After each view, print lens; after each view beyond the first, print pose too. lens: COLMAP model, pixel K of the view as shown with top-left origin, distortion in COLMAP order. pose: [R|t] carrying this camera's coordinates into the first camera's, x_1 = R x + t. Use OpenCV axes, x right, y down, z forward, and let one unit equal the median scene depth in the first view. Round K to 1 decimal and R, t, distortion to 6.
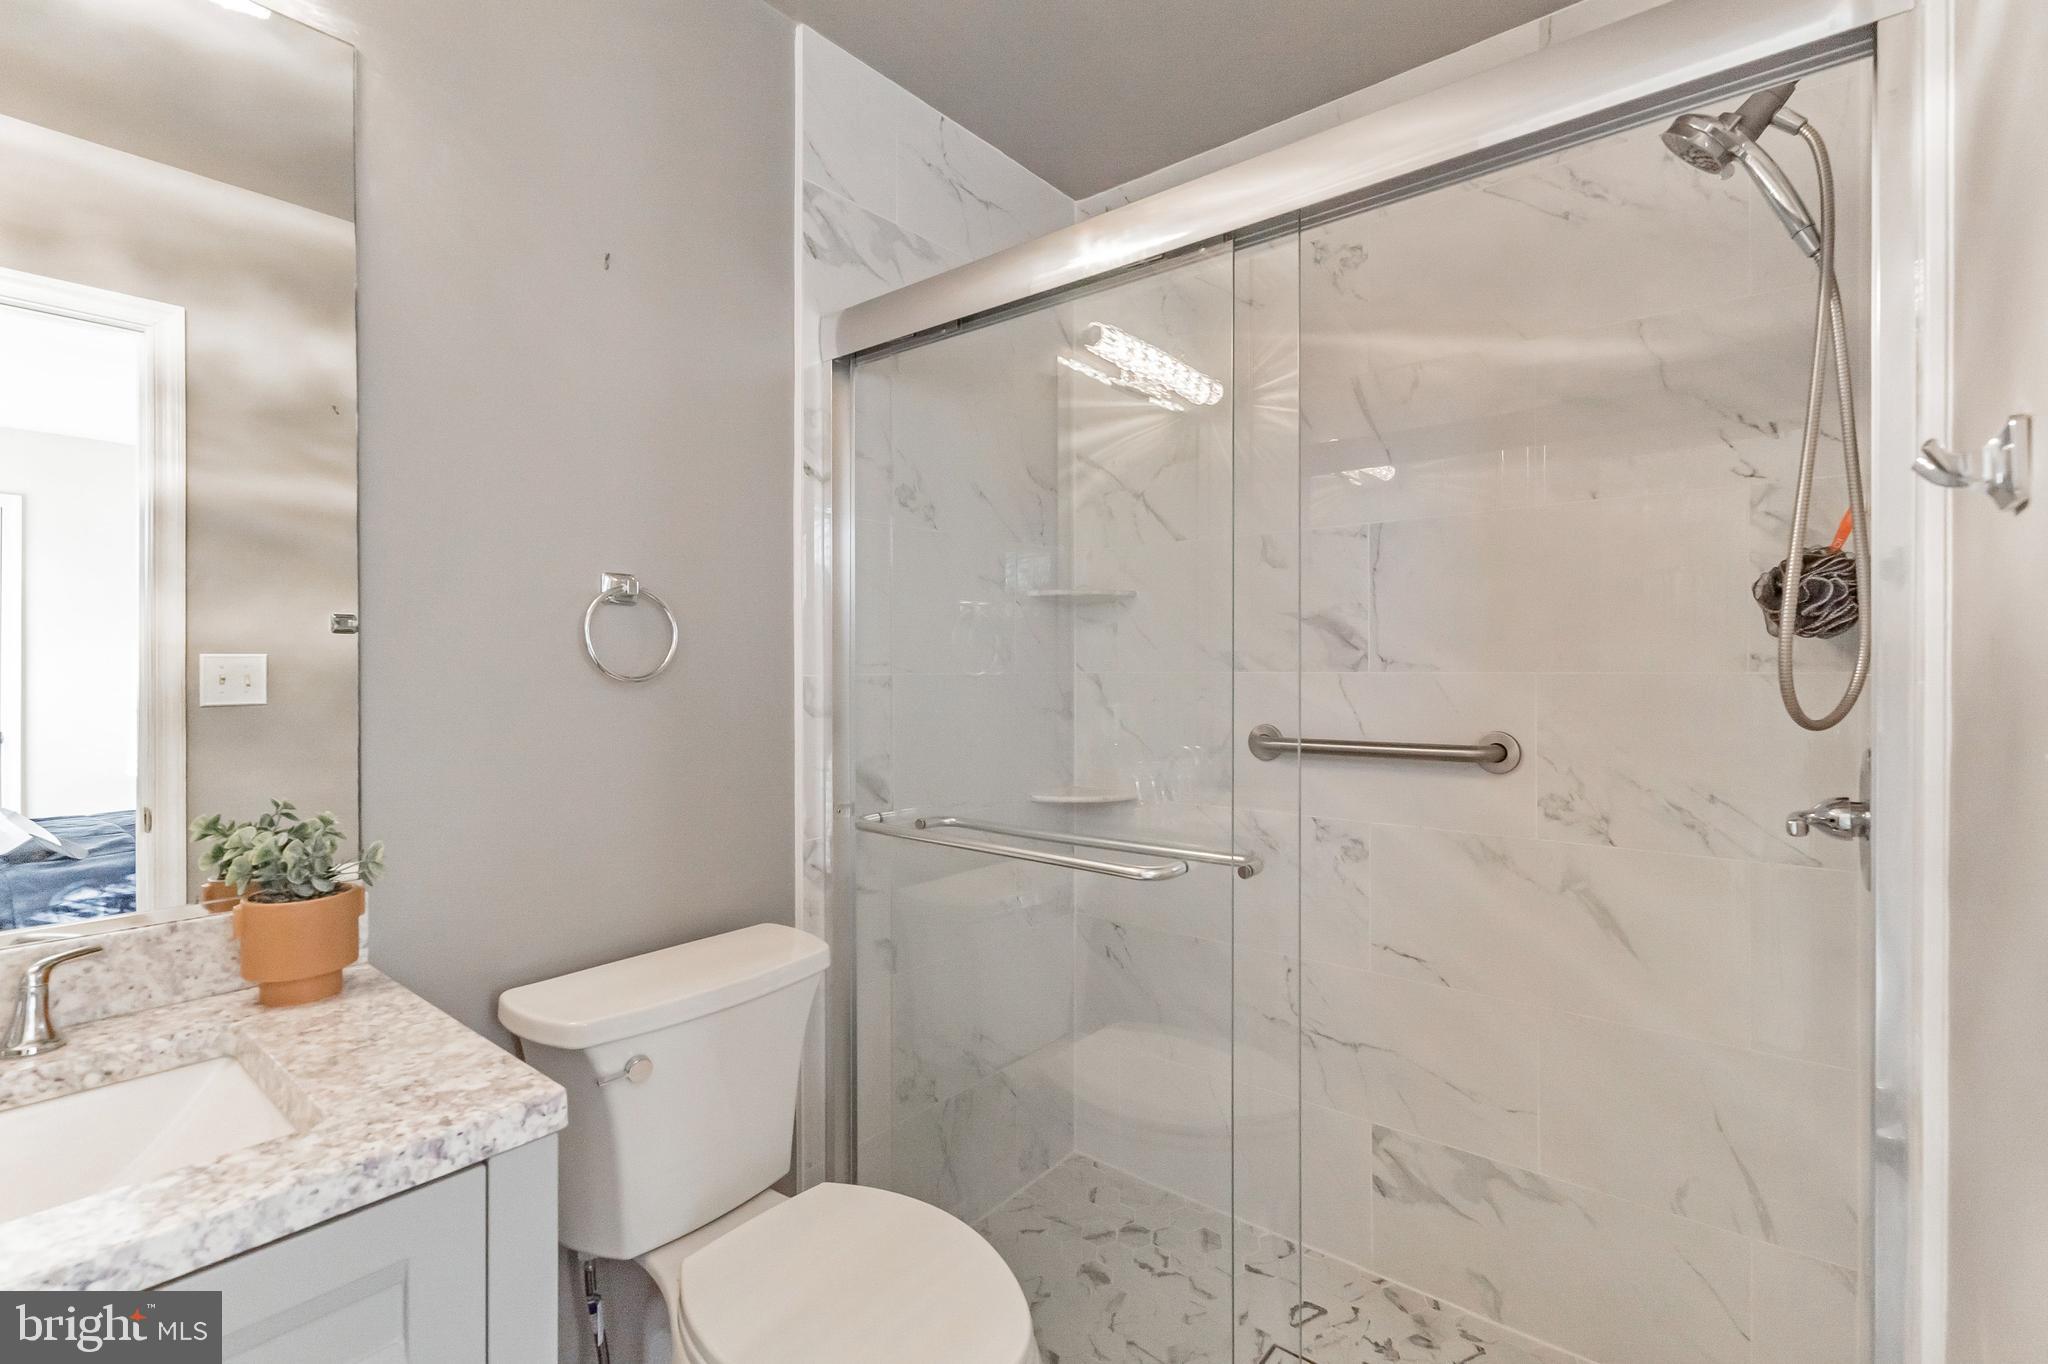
lens RADIAL K [[931.5, 0, 1021.7], [0, 931.5, 672.2], [0, 0, 1]] dist [0.003319, 0.000899]
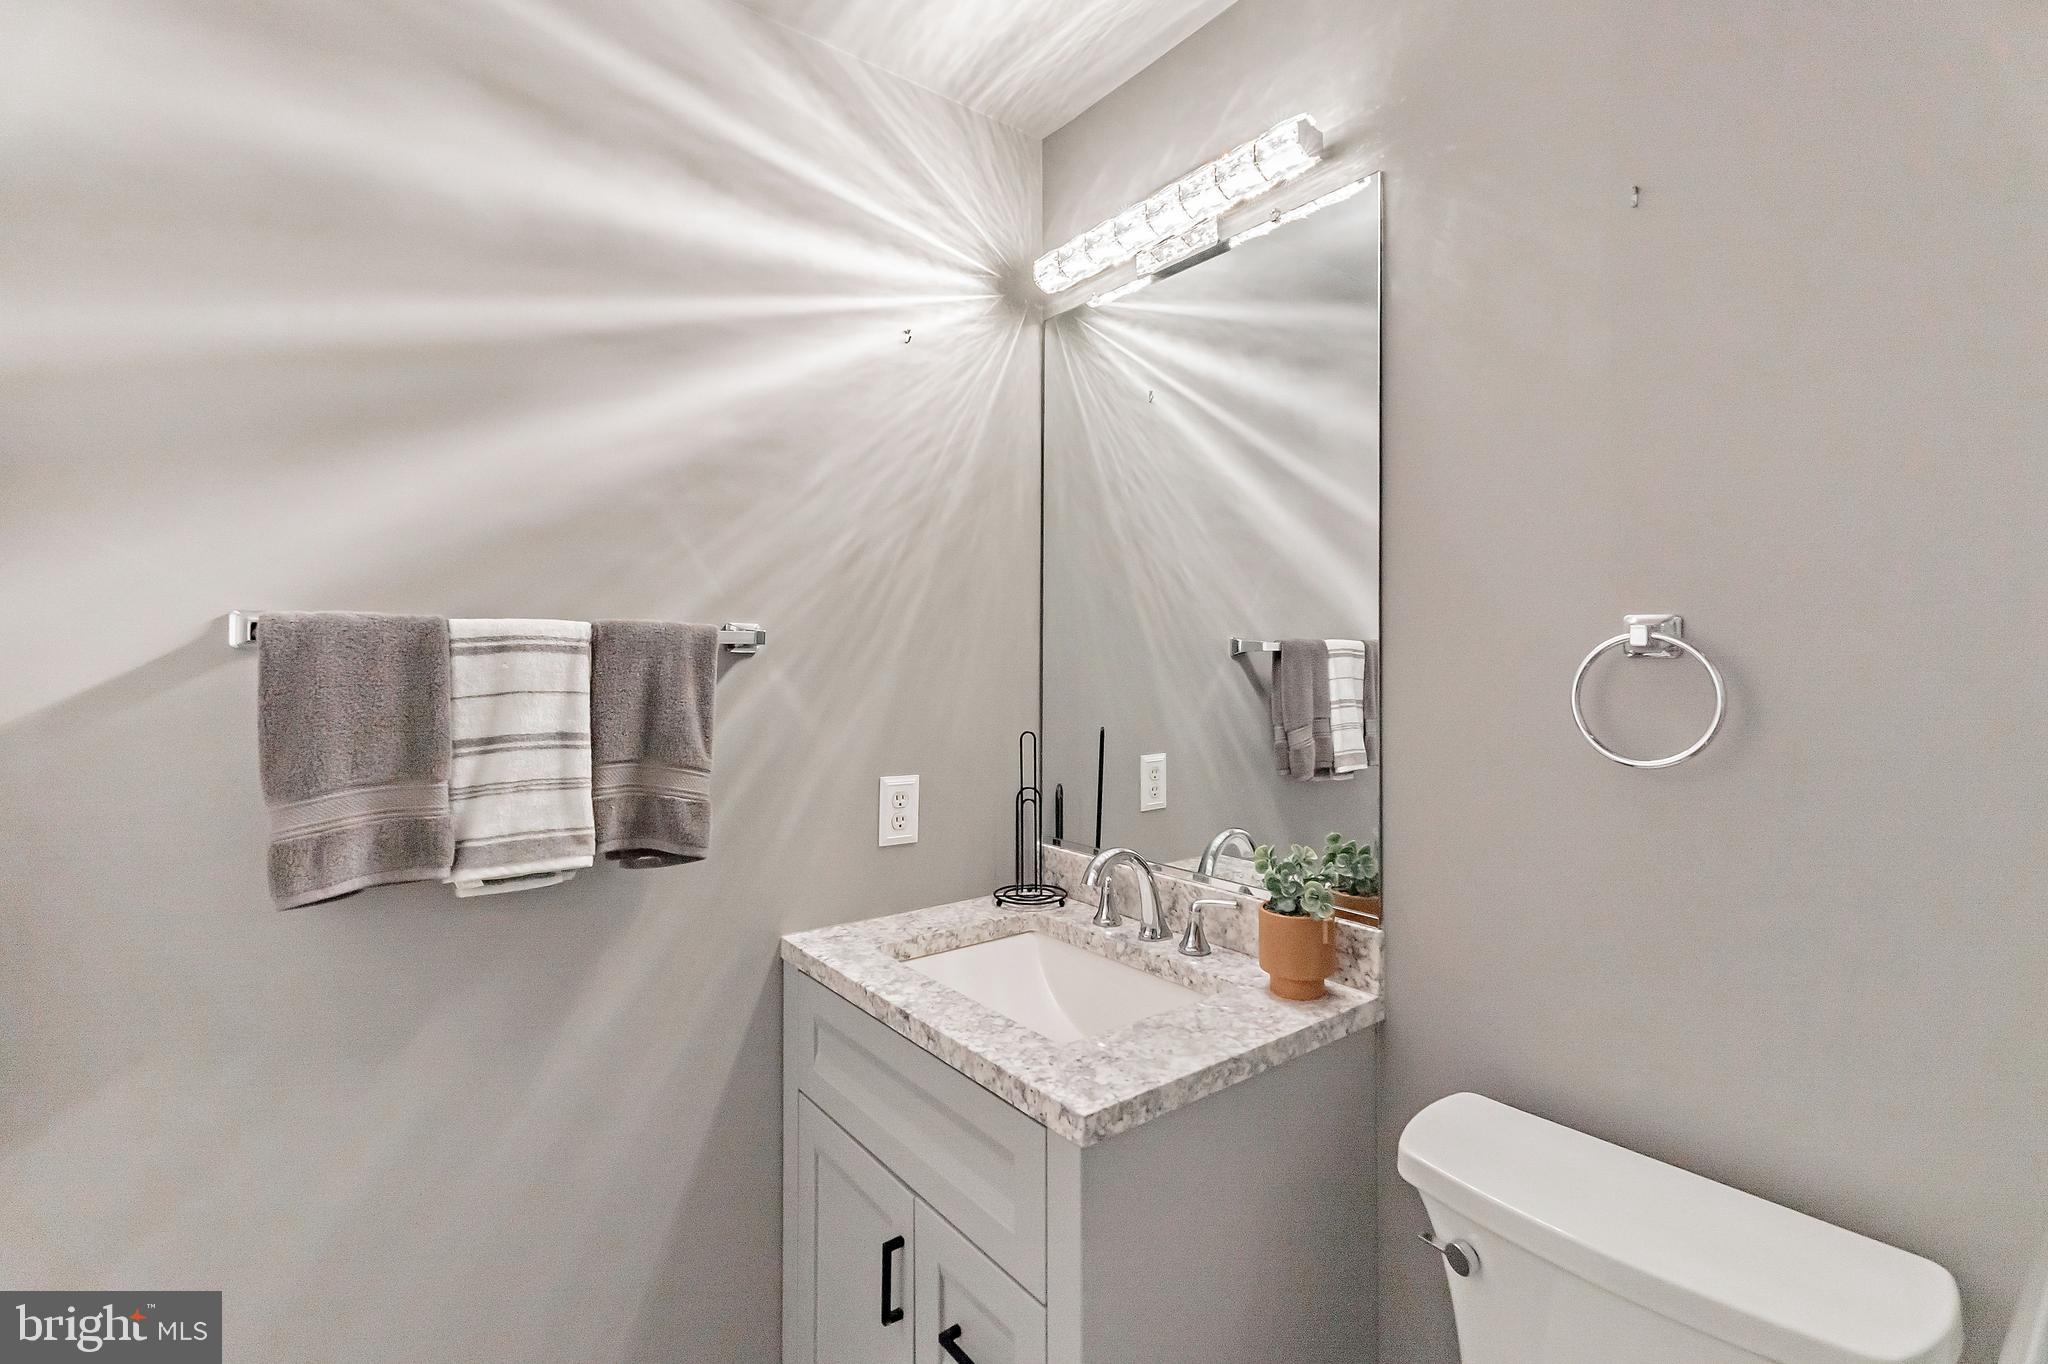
lens RADIAL K [[931.5, 0, 1022.6], [0, 931.5, 673.3], [0, 0, 1]] dist [0.003319, 0.000899]
pose [[-0.231396, 0.011590, -0.972791, 0.616584], [-0.007515, 0.999878, 0.013701, -0.103957], [0.972831, 0.010481, -0.231281, 1.172133]]
